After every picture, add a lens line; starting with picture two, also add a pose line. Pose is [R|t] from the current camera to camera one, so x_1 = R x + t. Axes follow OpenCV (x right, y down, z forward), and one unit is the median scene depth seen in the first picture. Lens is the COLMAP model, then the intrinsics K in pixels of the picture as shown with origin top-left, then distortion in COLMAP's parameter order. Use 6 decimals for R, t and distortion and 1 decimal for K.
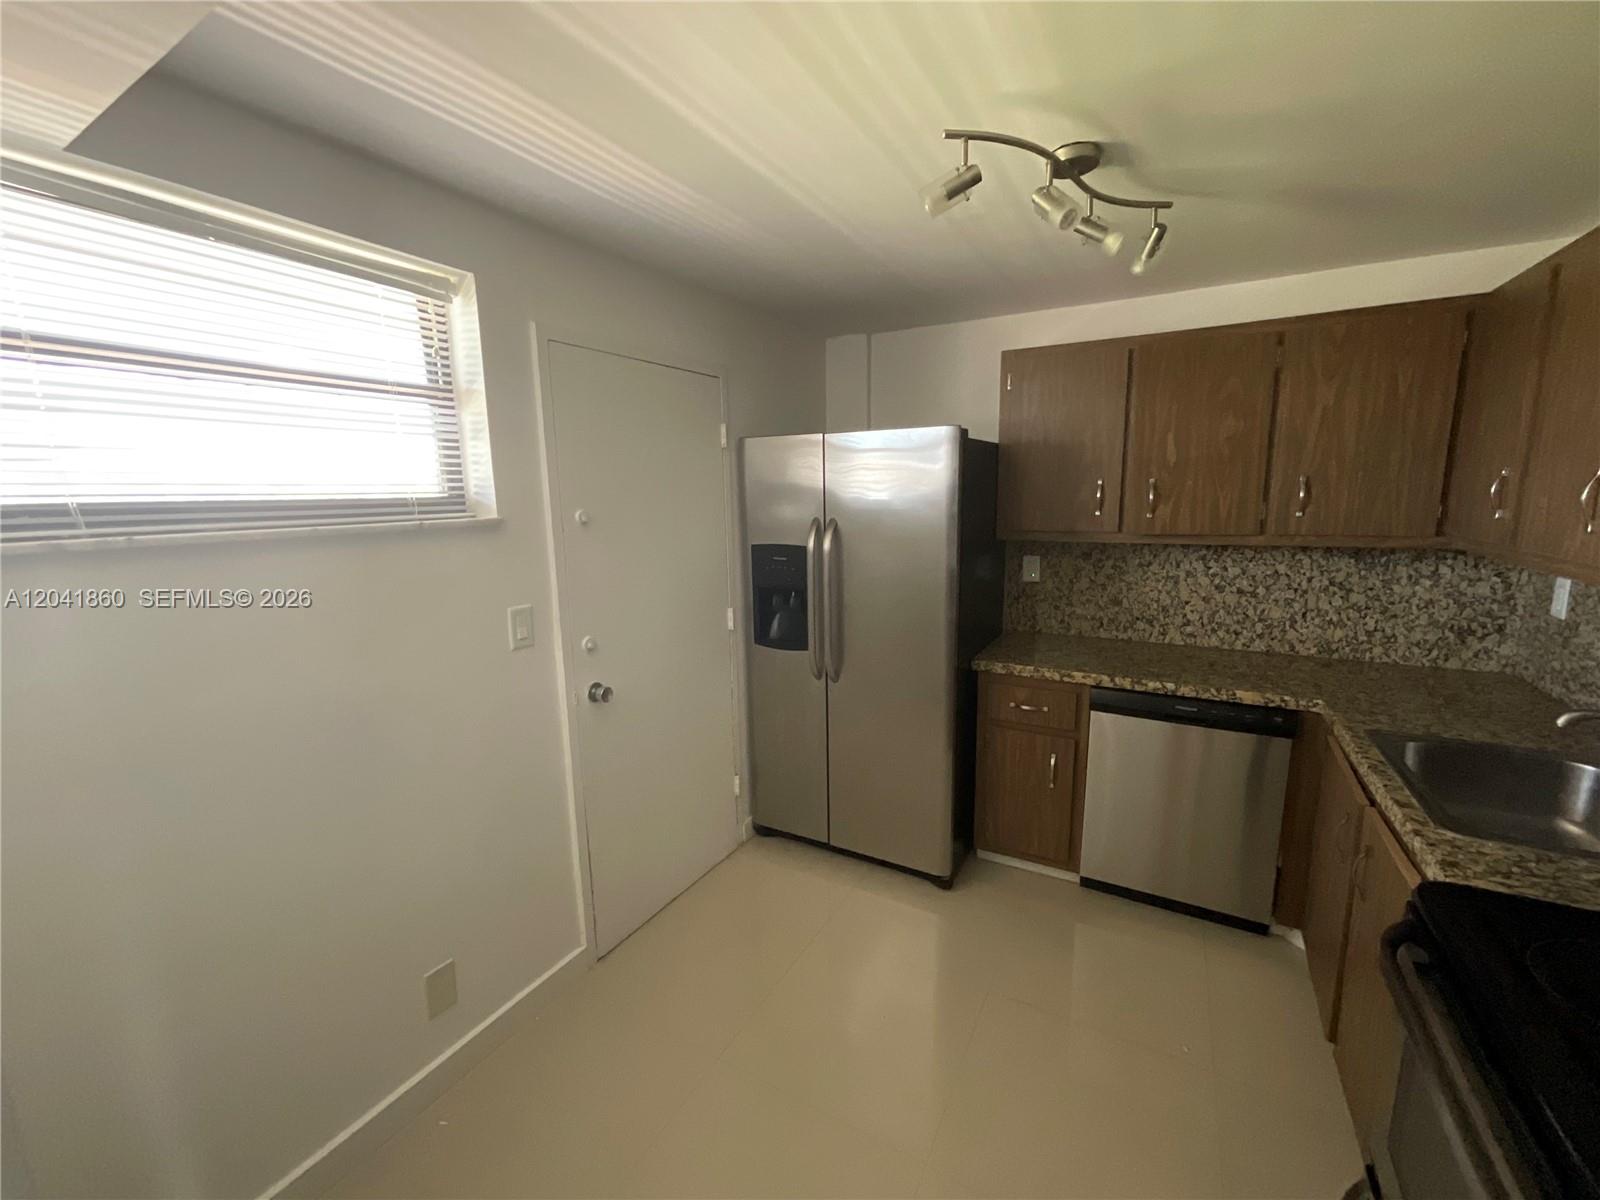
lens RADIAL K [[649.9, 0, 800.8], [0, 649.9, 598.3], [0, 0, 1]] dist [-0.002329, 0.001287]
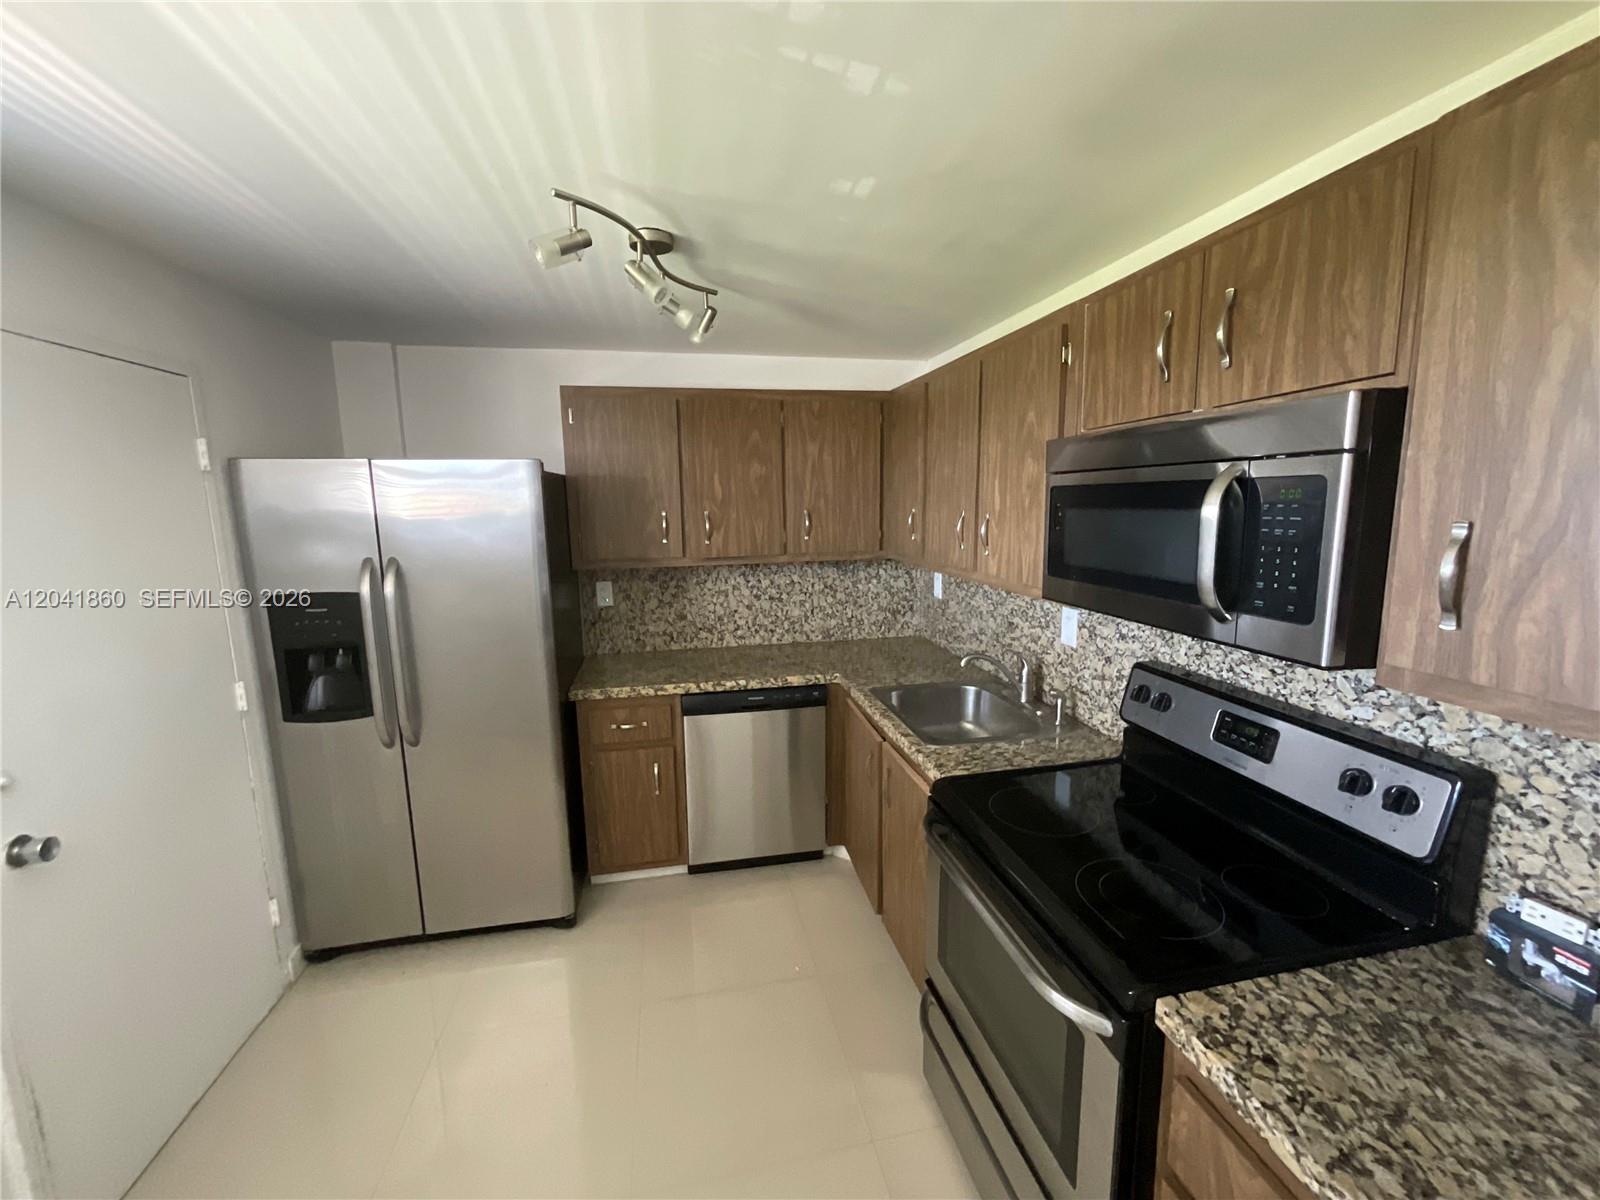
lens RADIAL K [[649.9, 0, 797.2], [0, 649.9, 598.8], [0, 0, 1]] dist [-0.002329, 0.001287]
pose [[0.754746, -0.093453, 0.649327, -0.115857], [0.109716, 0.993842, 0.015507, -0.025612], [-0.646777, 0.059537, 0.760351, 0.003718]]
